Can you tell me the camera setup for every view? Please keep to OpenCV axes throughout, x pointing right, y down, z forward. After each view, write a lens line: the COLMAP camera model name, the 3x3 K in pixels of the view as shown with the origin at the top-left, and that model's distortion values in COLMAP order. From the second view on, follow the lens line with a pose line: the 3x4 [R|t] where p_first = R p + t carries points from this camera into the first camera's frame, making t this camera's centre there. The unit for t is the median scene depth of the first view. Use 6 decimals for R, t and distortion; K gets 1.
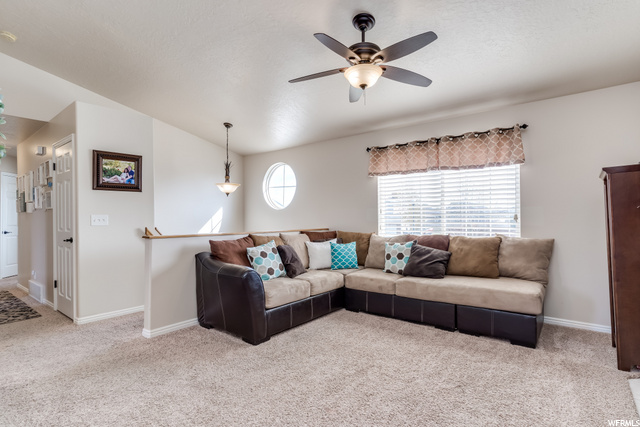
lens RADIAL K [[325.5, 0, 317.7], [0, 325.5, 214.6], [0, 0, 1]] dist [-0.002488, 0.002223]
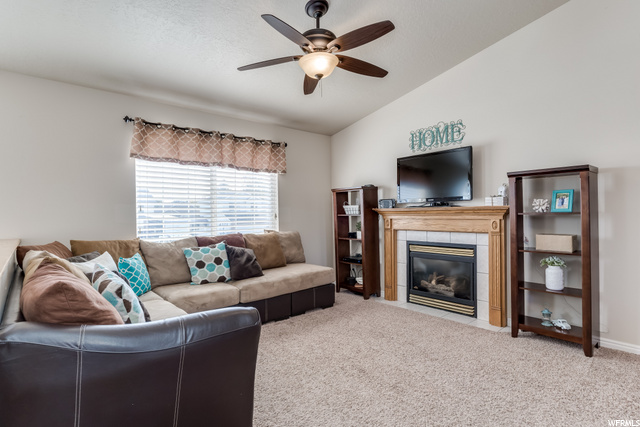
lens RADIAL K [[332.2, 0, 318.6], [0, 332.2, 213.0], [0, 0, 1]] dist [0.004982, 0.001137]
pose [[0.172470, 0.006637, 0.984992, -0.574565], [0.001477, 0.999974, -0.006997, 0.006600], [-0.985014, 0.002662, 0.172455, 0.586080]]
